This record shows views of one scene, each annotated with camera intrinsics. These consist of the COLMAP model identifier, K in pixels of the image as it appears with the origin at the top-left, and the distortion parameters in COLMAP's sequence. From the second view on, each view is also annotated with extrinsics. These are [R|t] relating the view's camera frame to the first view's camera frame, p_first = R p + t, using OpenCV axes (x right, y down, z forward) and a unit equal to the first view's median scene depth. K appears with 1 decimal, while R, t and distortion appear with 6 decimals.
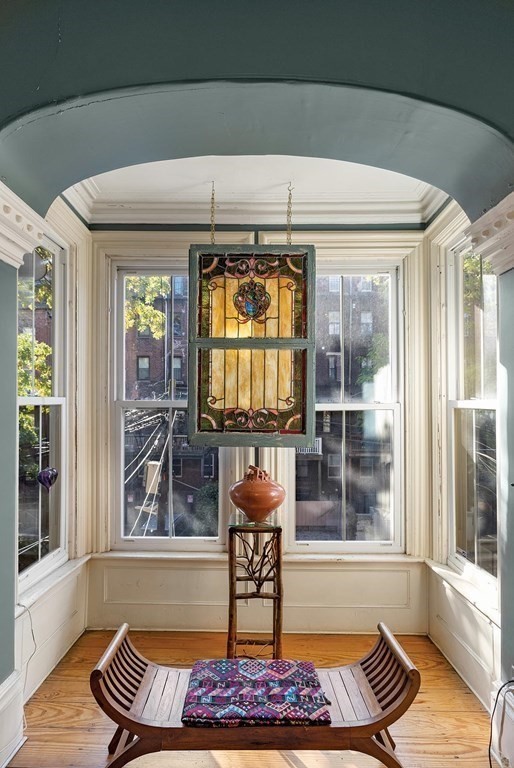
lens RADIAL K [[392.4, 0, 260.8], [0, 392.4, 389.7], [0, 0, 1]] dist [-0.005168, 0.000266]
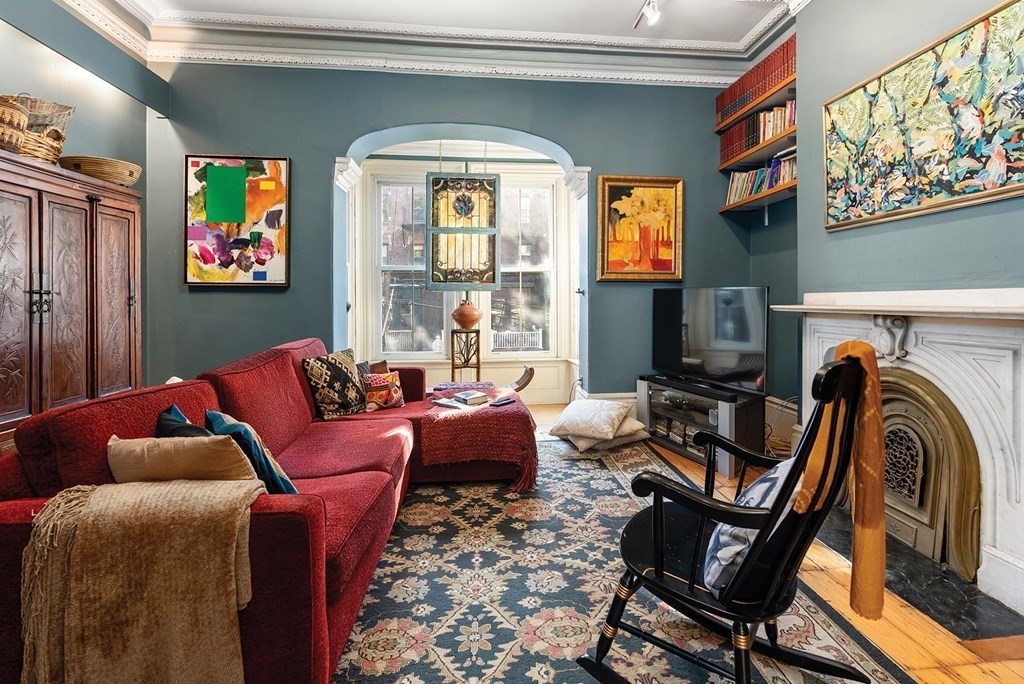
lens RADIAL K [[478.9, 0, 526.1], [0, 478.9, 299.3], [0, 0, 1]] dist [-0.002418, 0.000222]
pose [[0.994265, -0.002749, 0.106907, 0.023939], [0.000319, 0.999741, 0.022741, 0.135803], [-0.106941, -0.022577, 0.994009, -1.123779]]
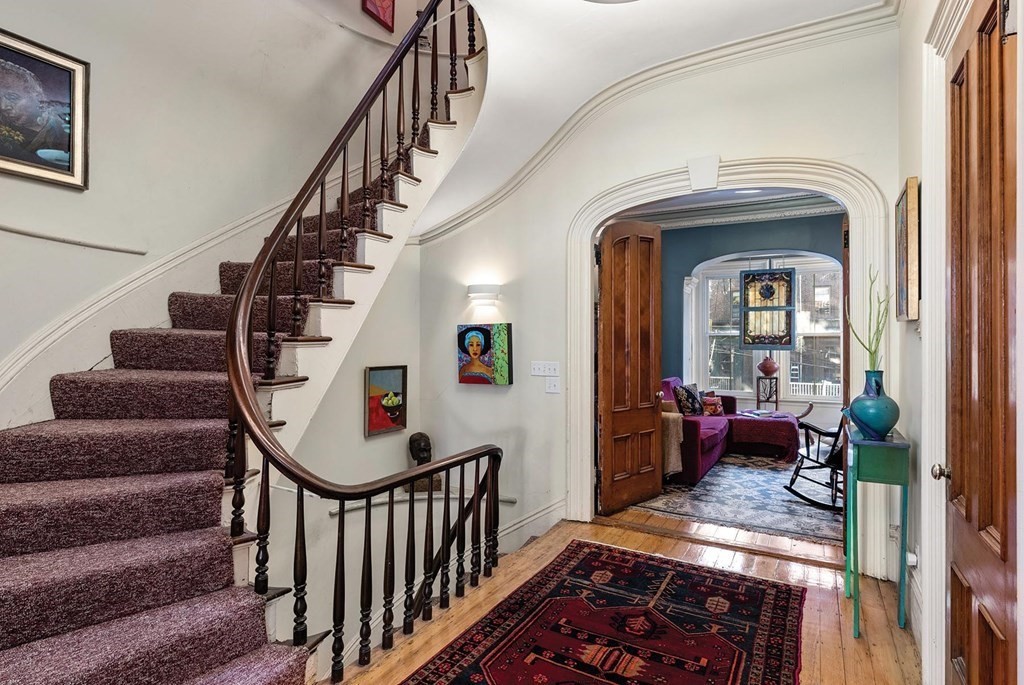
lens RADIAL K [[523.2, 0, 516.0], [0, 523.2, 340.5], [0, 0, 1]] dist [-0.005168, 0.000266]
pose [[0.866858, -0.002331, -0.498549, 0.249414], [0.010455, 0.999854, 0.013503, 0.022499], [0.498445, -0.016918, 0.866756, -2.677982]]
